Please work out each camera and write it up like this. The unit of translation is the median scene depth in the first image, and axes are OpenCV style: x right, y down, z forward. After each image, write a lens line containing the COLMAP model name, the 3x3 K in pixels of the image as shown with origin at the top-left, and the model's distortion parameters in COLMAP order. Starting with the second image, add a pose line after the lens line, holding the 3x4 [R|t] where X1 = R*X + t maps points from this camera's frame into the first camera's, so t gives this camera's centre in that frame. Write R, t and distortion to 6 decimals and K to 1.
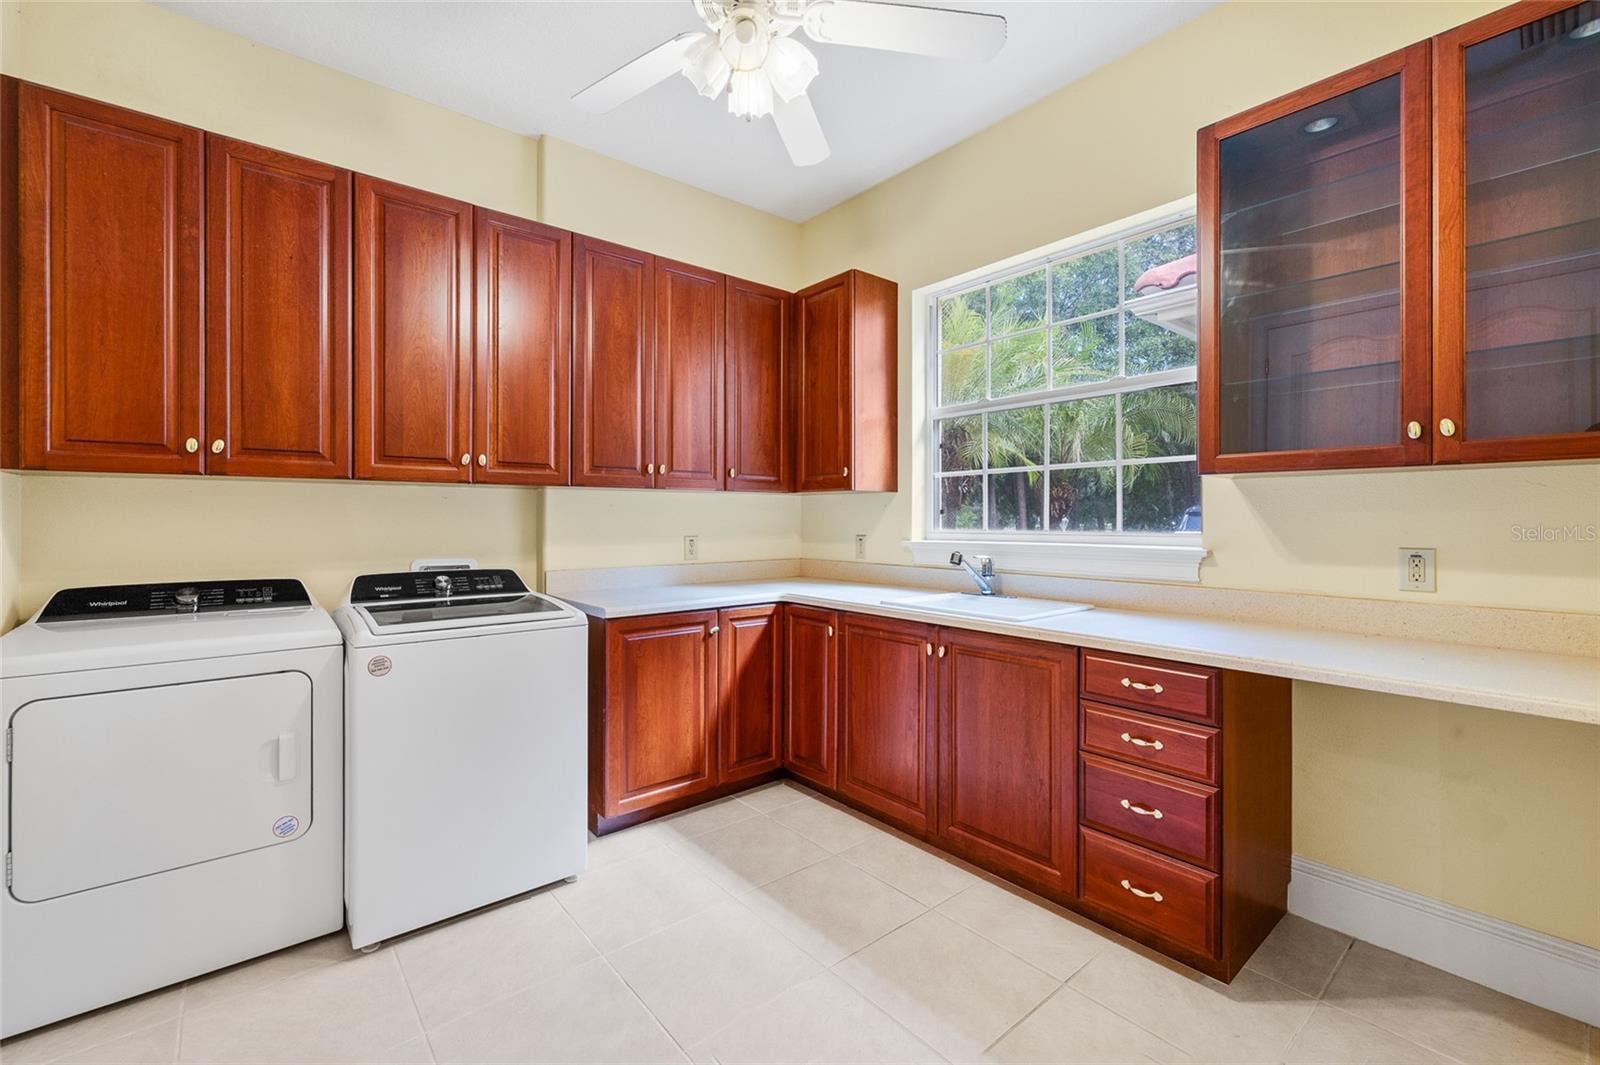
lens RADIAL K [[675.4, 0, 801.1], [0, 675.4, 524.5], [0, 0, 1]] dist [-0.000238, -0.000625]
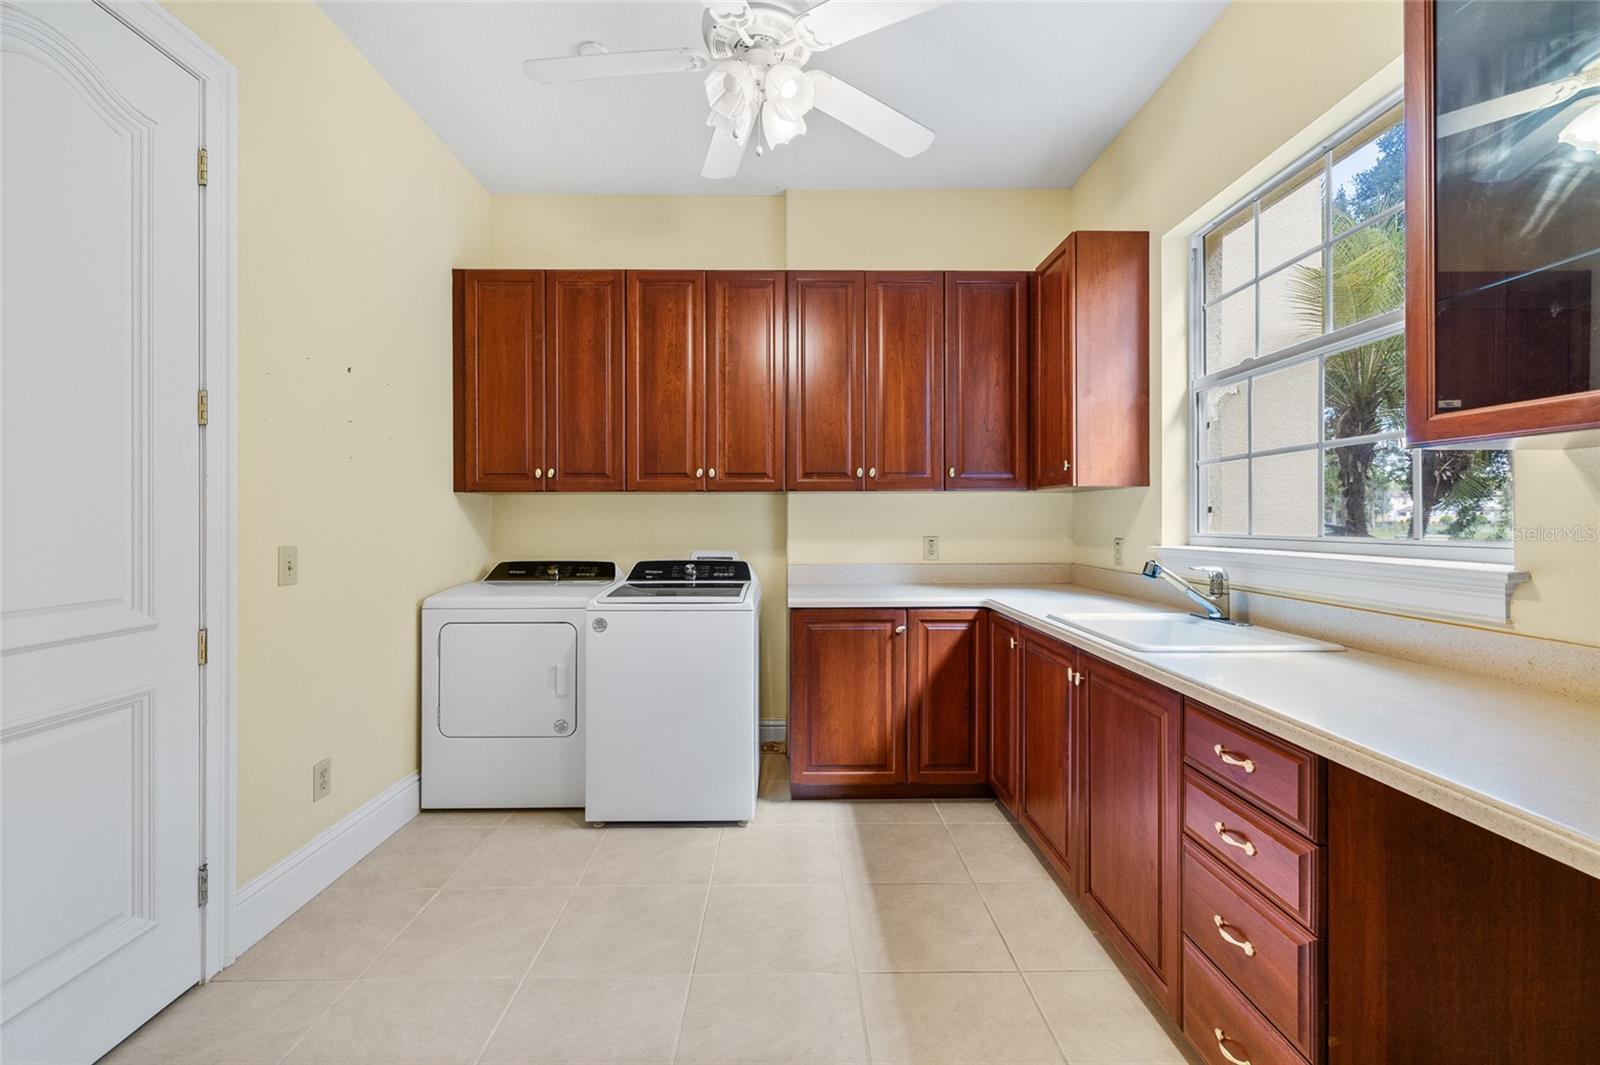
lens RADIAL K [[675.4, 0, 800.5], [0, 675.4, 525.3], [0, 0, 1]] dist [-0.000238, -0.000625]
pose [[0.776495, 0.003710, -0.630113, 0.415135], [-0.003472, 0.999993, 0.001609, -0.000840], [0.630114, 0.000939, 0.776502, 0.123104]]
